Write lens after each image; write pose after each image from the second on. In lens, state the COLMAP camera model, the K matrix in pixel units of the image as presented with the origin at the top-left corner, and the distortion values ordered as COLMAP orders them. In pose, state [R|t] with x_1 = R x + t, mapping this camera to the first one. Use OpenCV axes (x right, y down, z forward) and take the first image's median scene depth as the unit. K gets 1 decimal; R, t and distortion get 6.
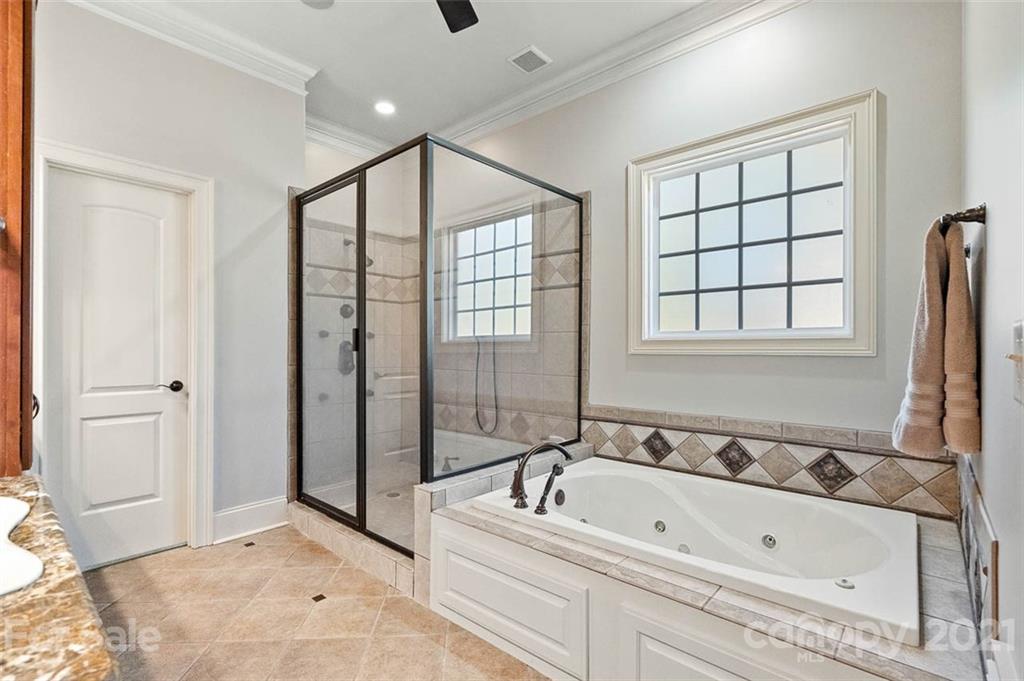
lens RADIAL K [[470.6, 0, 508.7], [0, 470.6, 339.4], [0, 0, 1]] dist [-0.003321, -0.000164]
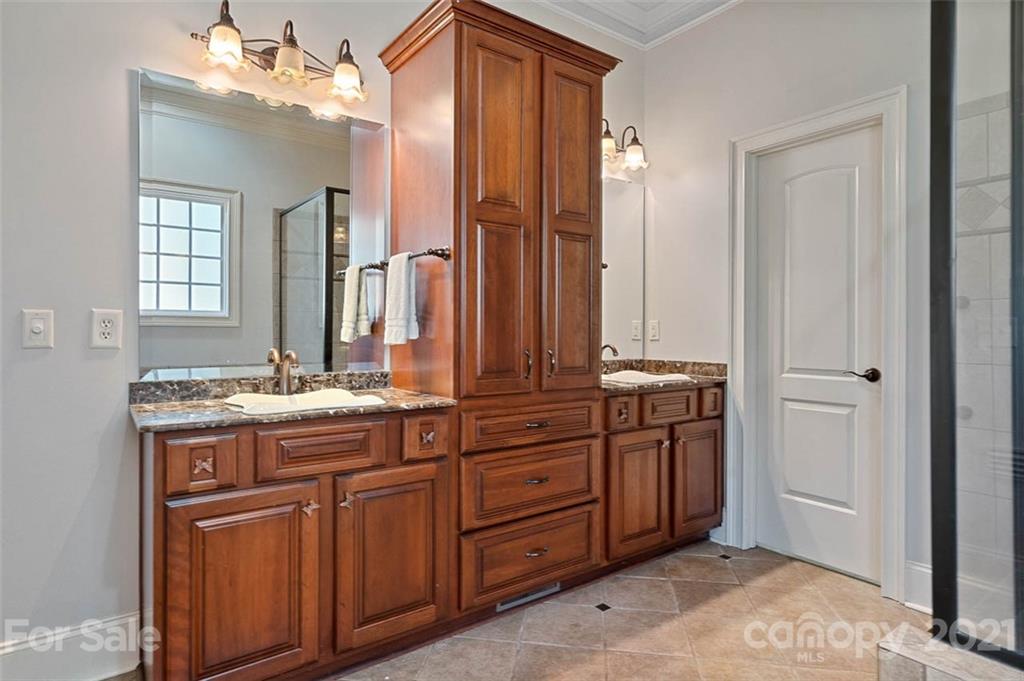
lens RADIAL K [[568.6, 0, 511.0], [0, 568.6, 328.8], [0, 0, 1]] dist [0.003300, 0.000624]
pose [[-0.204216, -0.007479, -0.978897, 0.361609], [0.012037, 0.999876, -0.010151, 0.027105], [0.978852, -0.013856, -0.204101, 0.659555]]
